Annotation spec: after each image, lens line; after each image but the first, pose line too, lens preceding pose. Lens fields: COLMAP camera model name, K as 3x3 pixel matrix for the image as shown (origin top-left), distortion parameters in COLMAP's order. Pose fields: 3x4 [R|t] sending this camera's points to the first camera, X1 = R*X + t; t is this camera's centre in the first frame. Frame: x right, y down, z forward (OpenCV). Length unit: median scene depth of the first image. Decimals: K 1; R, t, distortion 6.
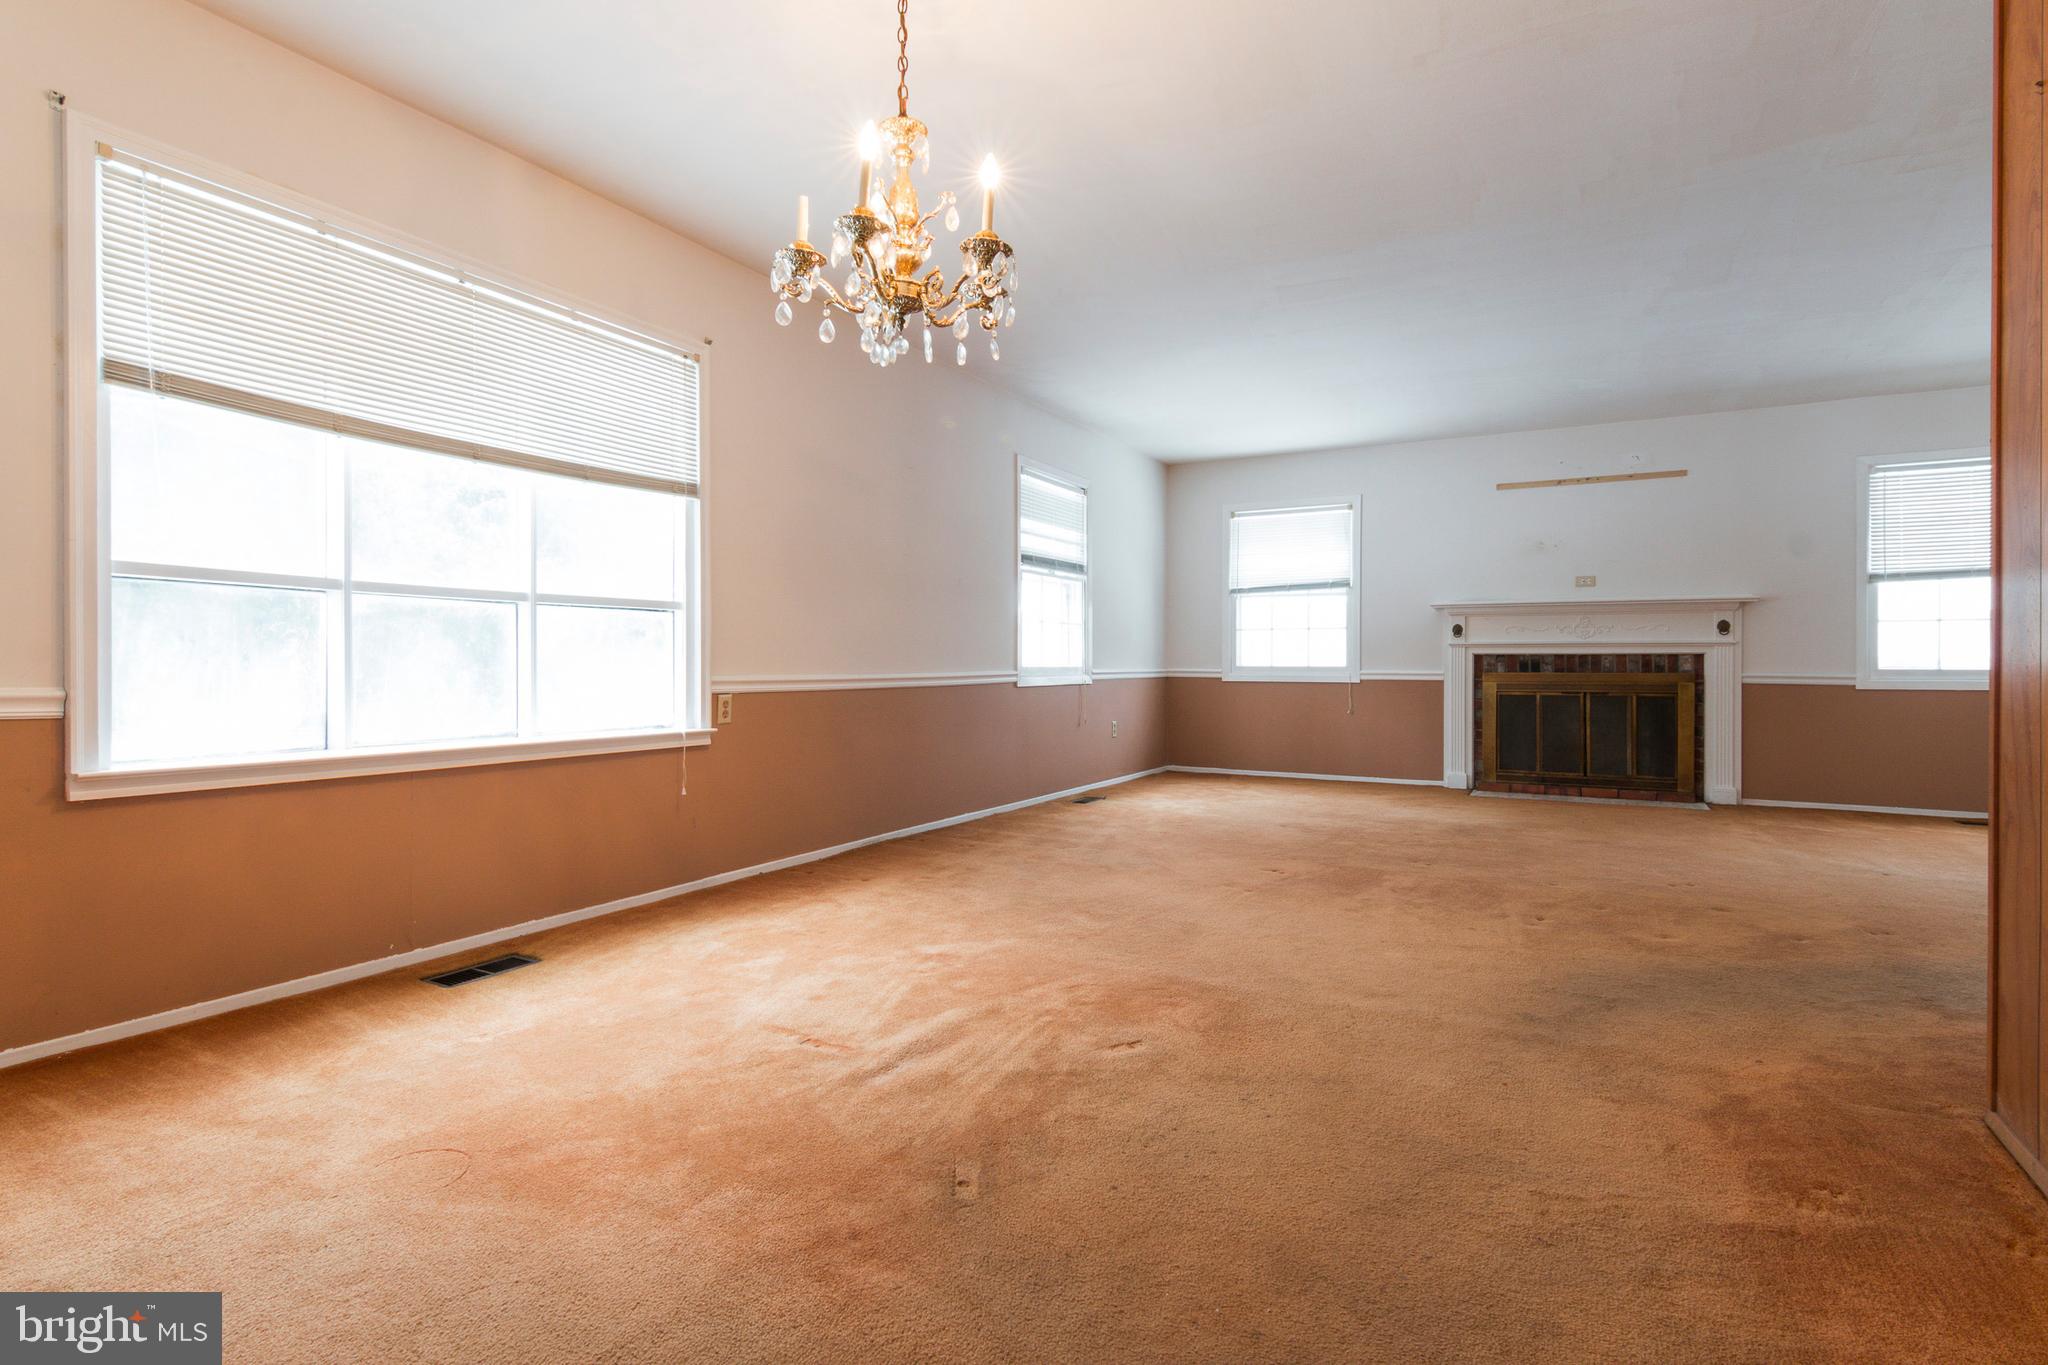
lens RADIAL K [[1015.9, 0, 1024.0], [0, 1015.9, 682.5], [0, 0, 1]] dist [0.037004, -0.016978]
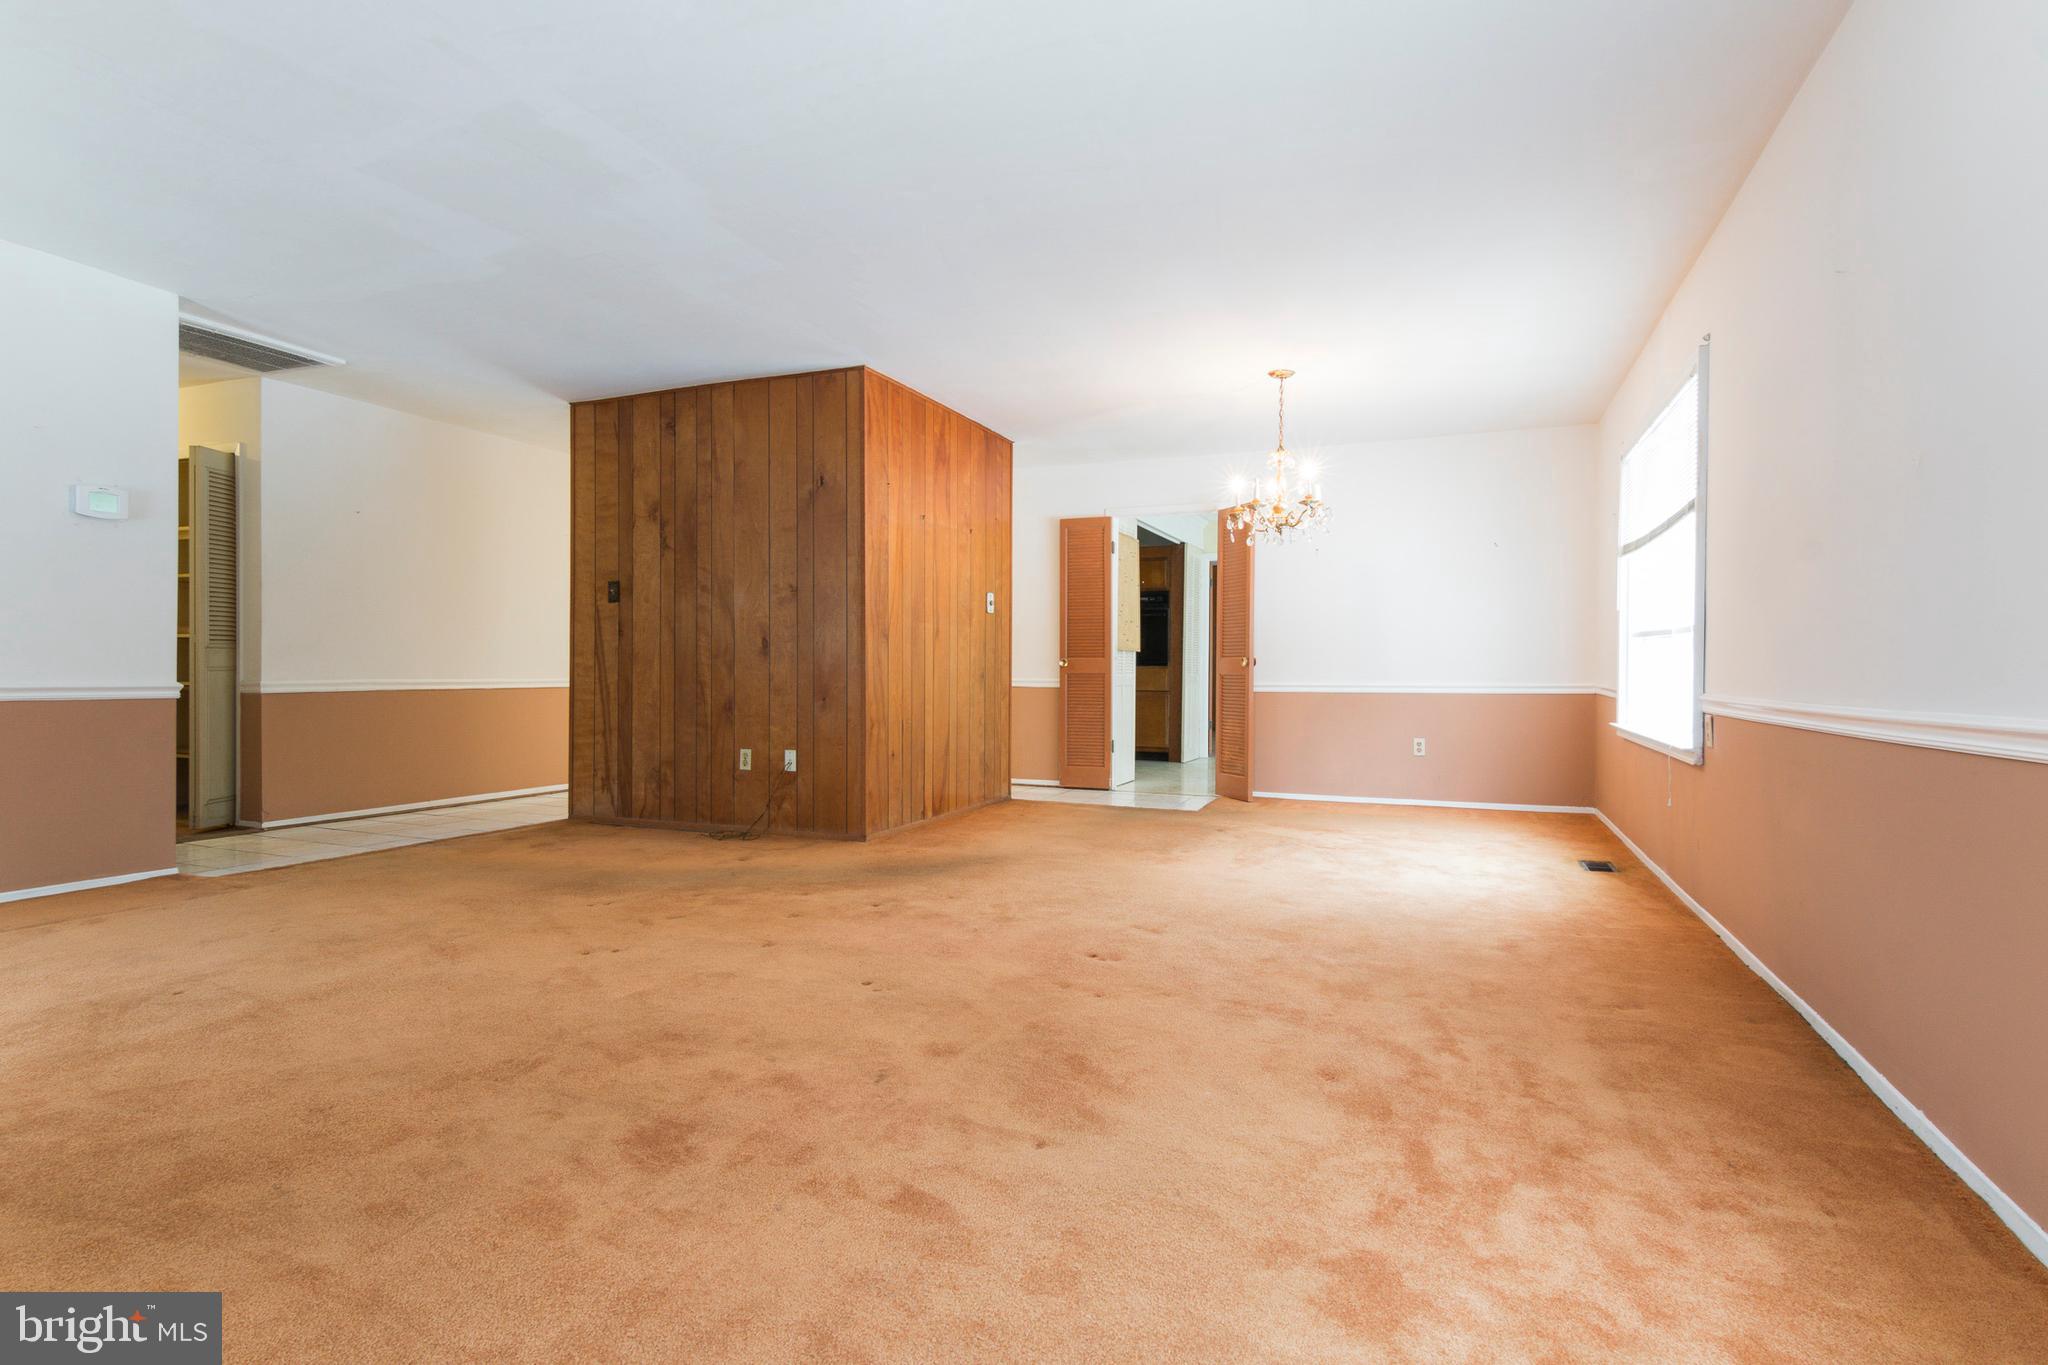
lens RADIAL K [[1032.1, 0, 1029.6], [0, 1032.1, 675.2], [0, 0, 1]] dist [0.030032, -0.015949]
pose [[-0.992161, -0.012847, -0.124307, 0.428463], [-0.016300, 0.999508, 0.026800, -0.039365], [0.123902, 0.028616, -0.991882, 1.897309]]
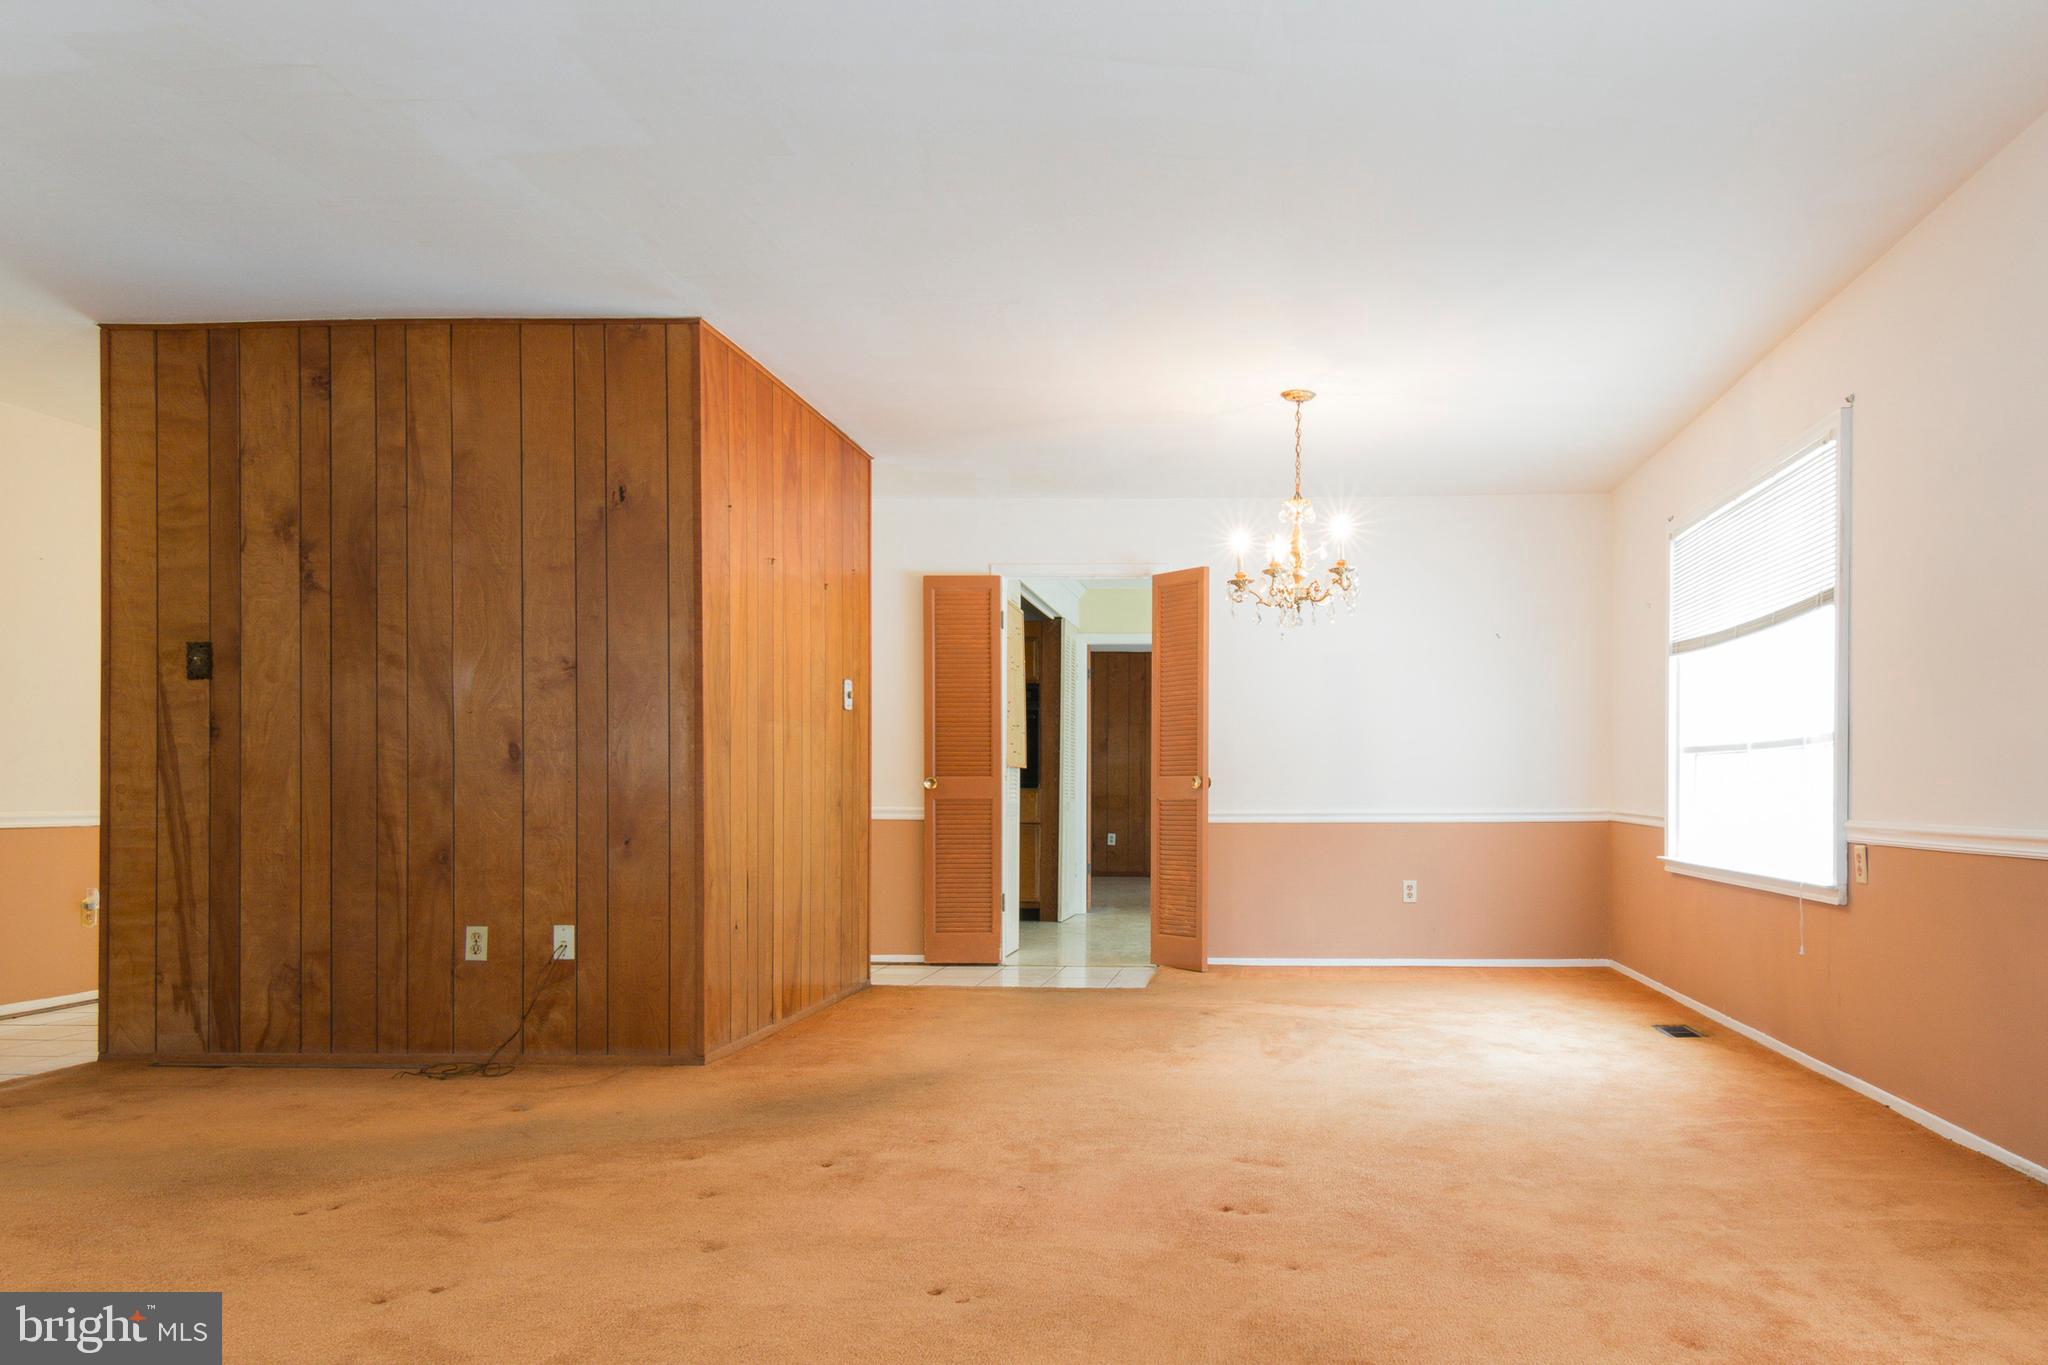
lens RADIAL K [[1403.2, 0, 1222.5], [0, 1403.2, 797.7], [0, 0, 1]] dist [0.036037, -0.021379]
pose [[-0.887611, -0.009184, -0.460503, 0.633503], [-0.019921, 0.999631, 0.018462, -0.034832], [0.460163, 0.025561, -0.887466, 1.772118]]
